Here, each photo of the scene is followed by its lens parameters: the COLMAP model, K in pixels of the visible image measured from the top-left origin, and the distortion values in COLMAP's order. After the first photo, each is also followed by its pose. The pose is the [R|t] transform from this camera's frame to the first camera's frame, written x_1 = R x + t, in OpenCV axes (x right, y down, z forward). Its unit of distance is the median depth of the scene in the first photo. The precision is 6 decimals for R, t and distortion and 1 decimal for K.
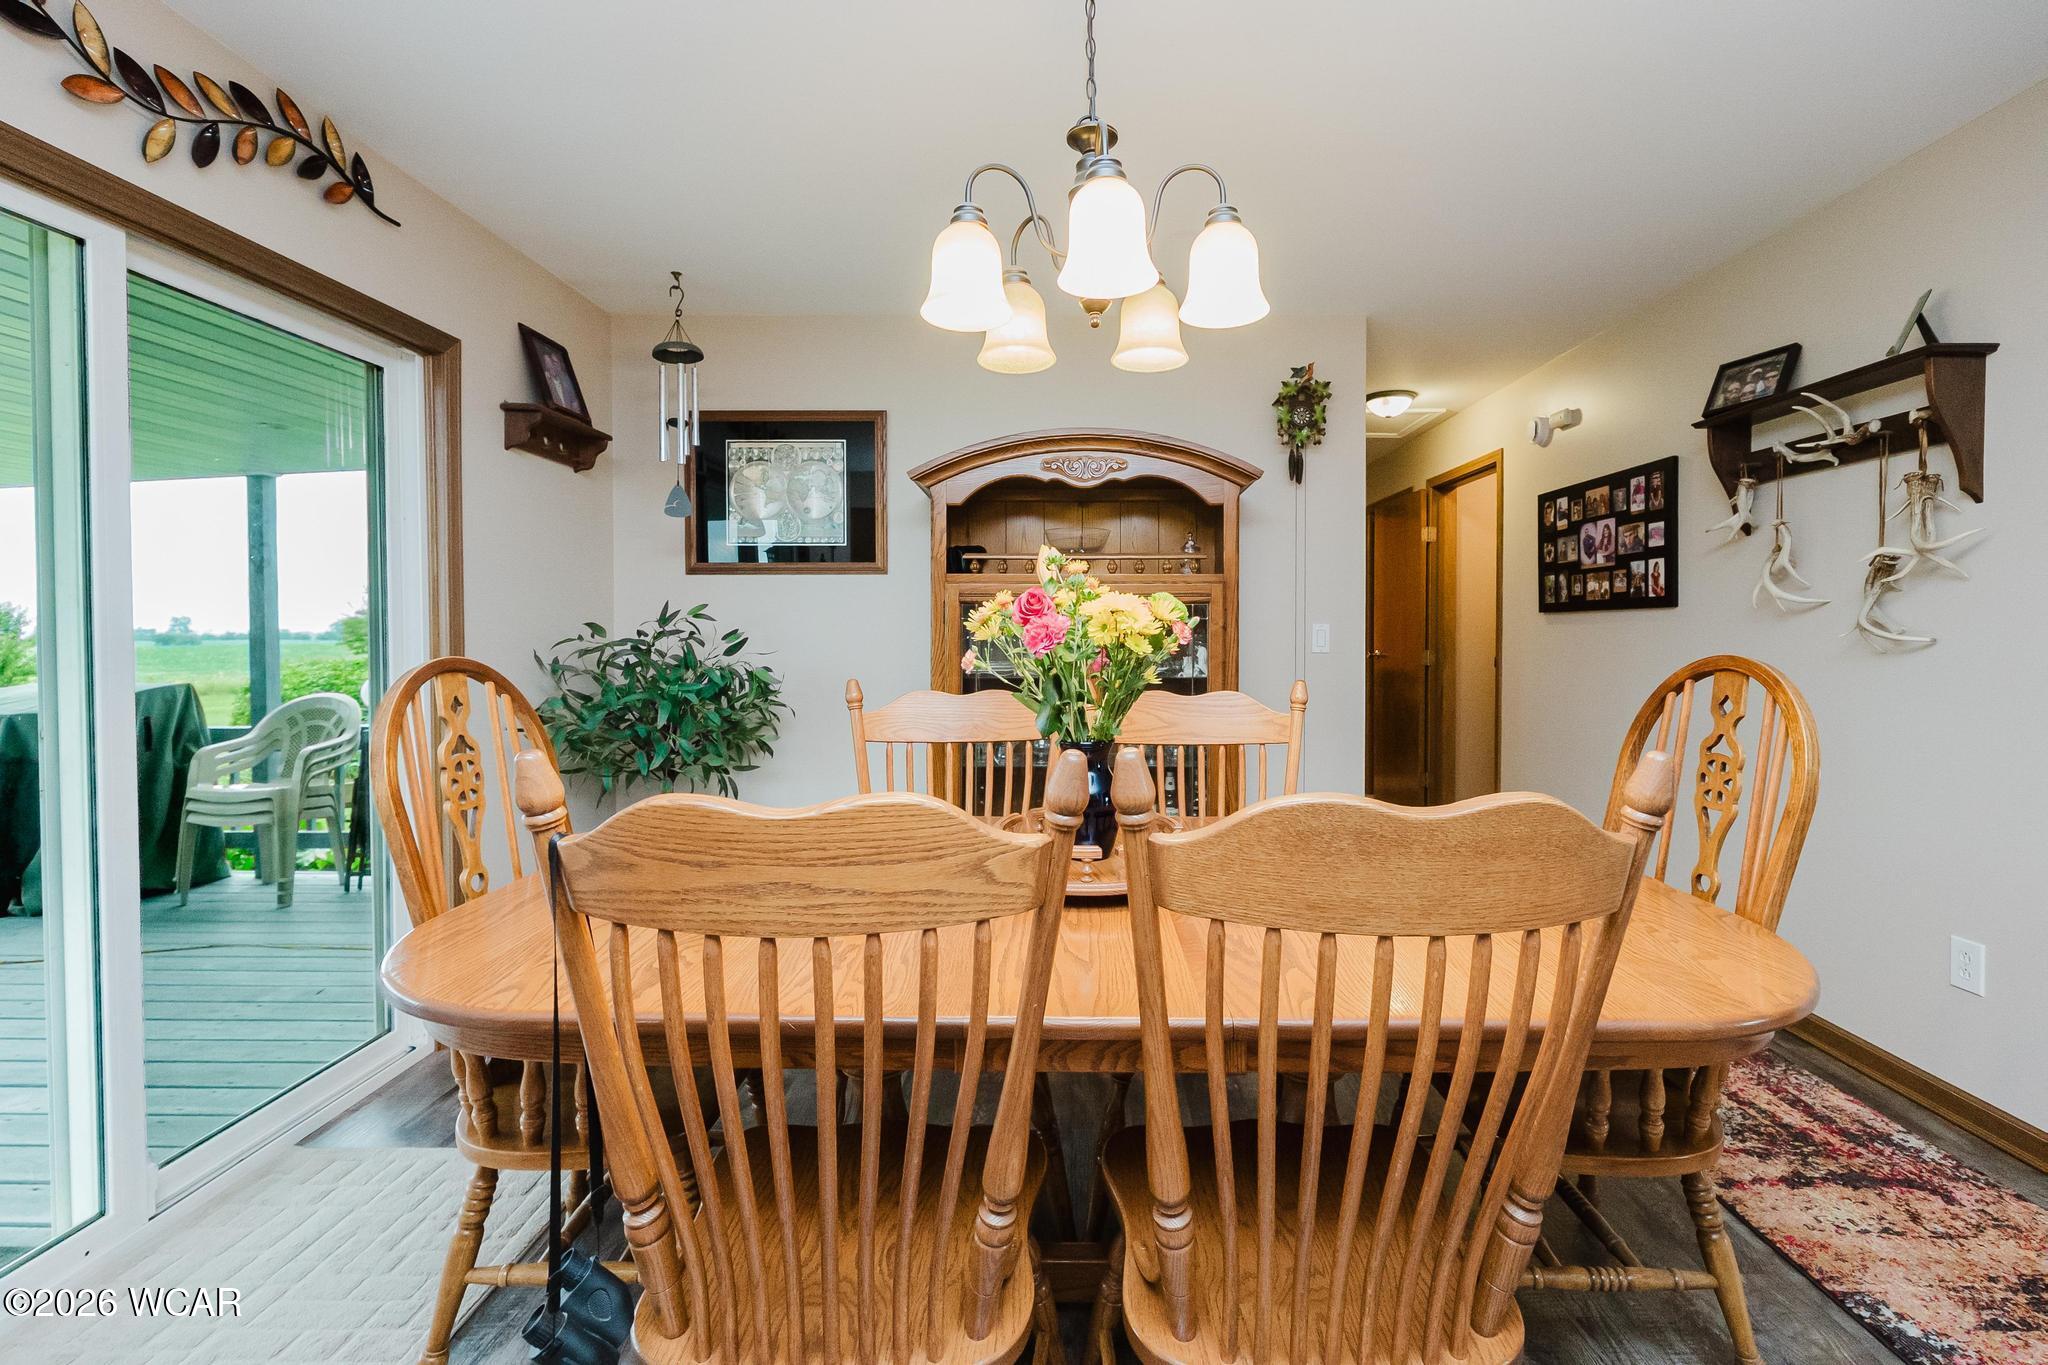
lens RADIAL K [[892.1, 0, 1024.0], [0, 892.1, 682.5], [0, 0, 1]] dist [-0.006873, -0.000994]
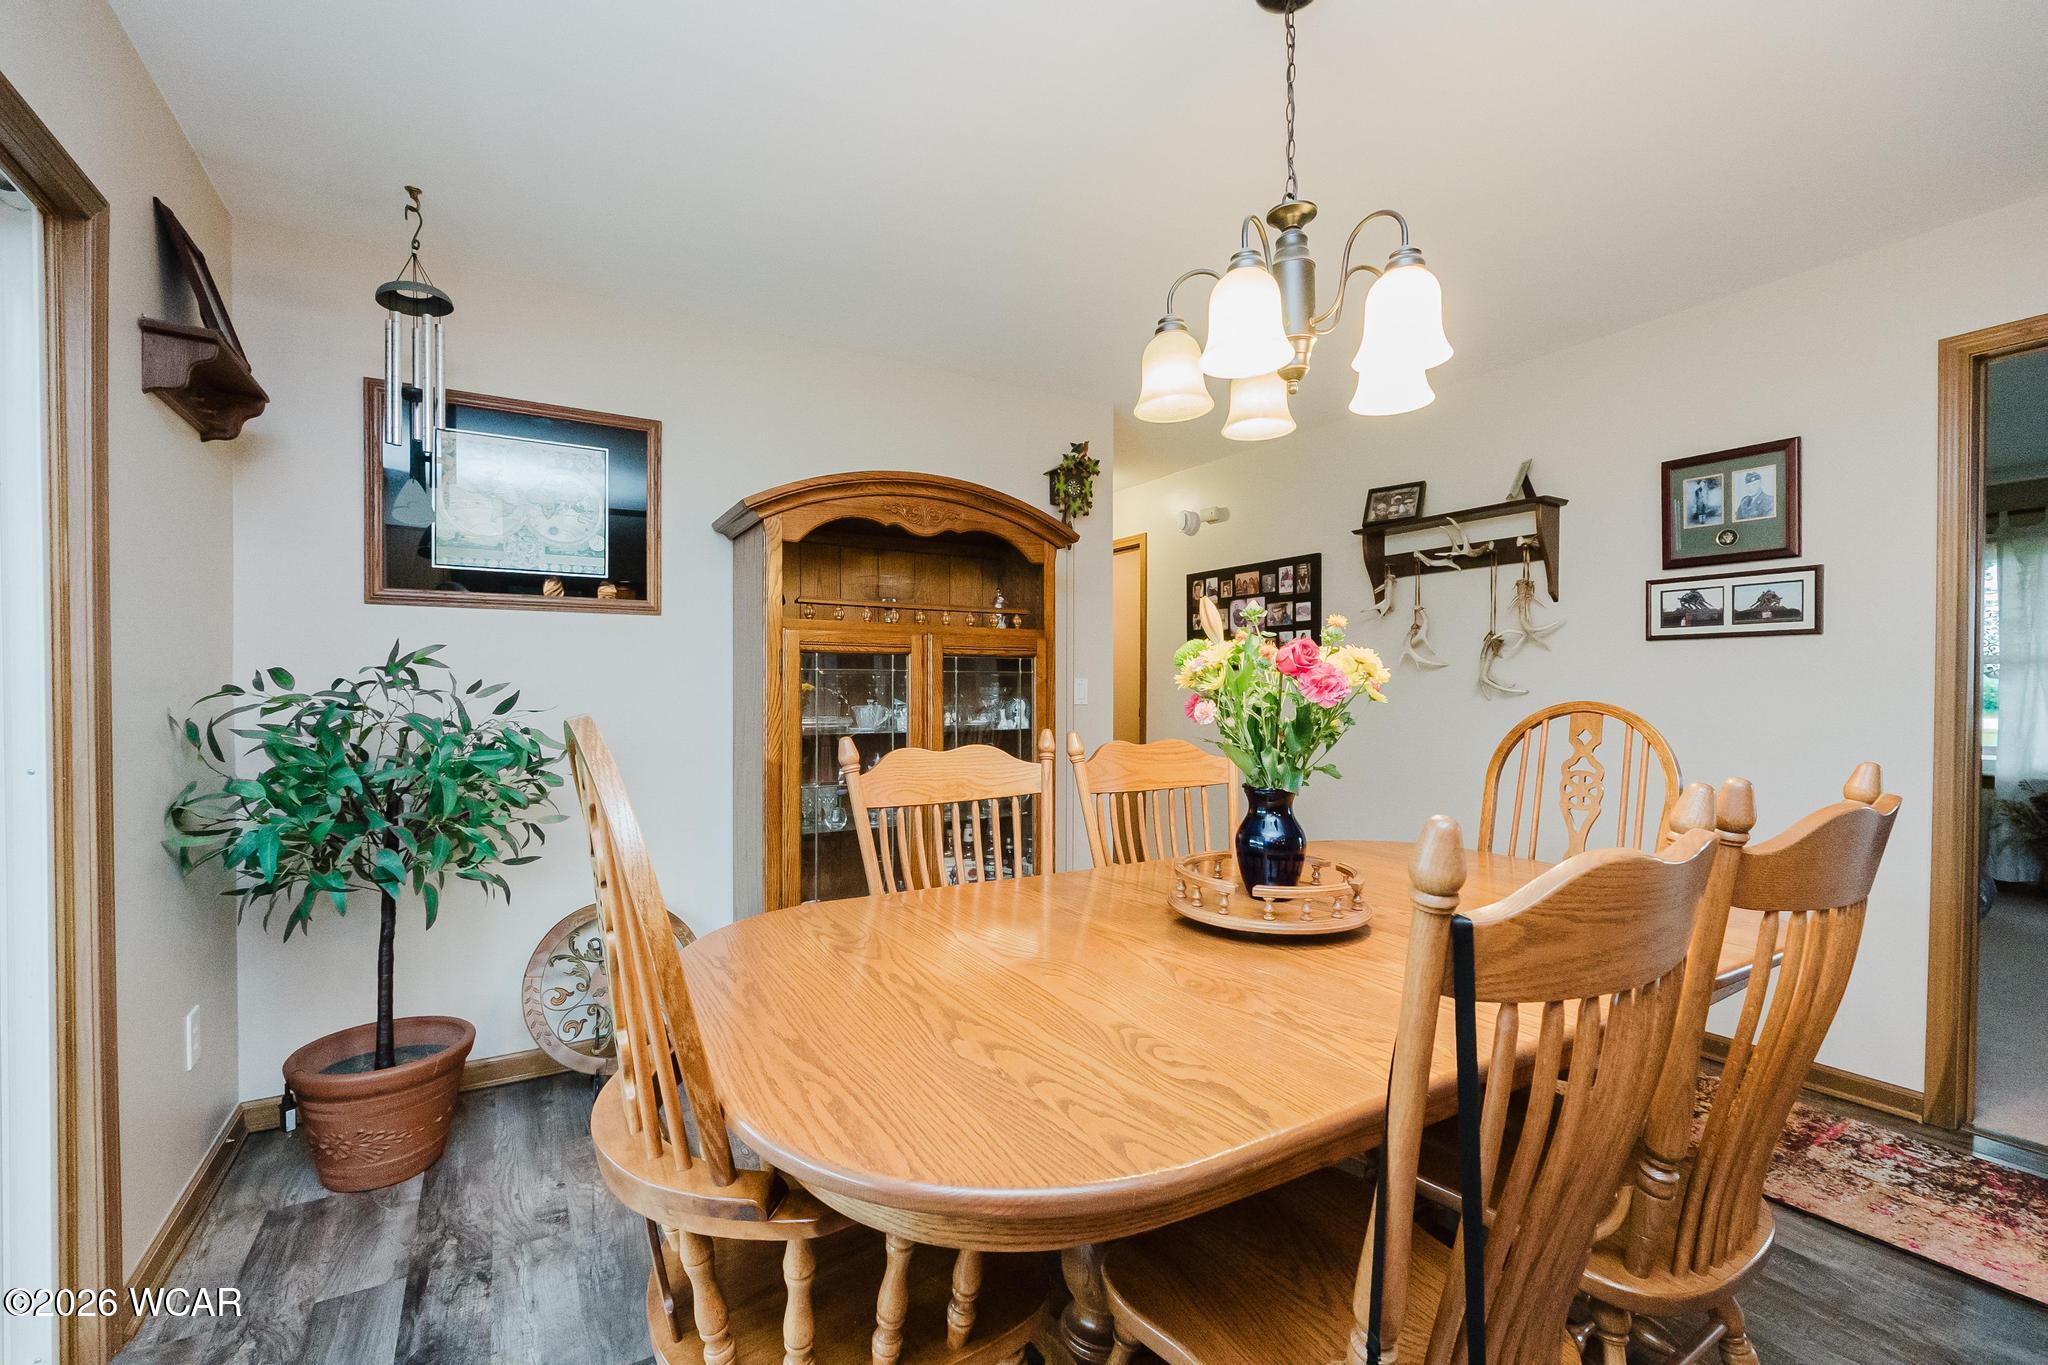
lens RADIAL K [[893.0, 0, 1022.2], [0, 893.0, 703.2], [0, 0, 1]] dist [-0.001909, -0.000227]
pose [[0.845938, -0.006653, 0.533240, -0.344201], [0.028100, 0.999089, -0.032112, -0.003328], [-0.532541, 0.042148, 0.845354, 0.129454]]
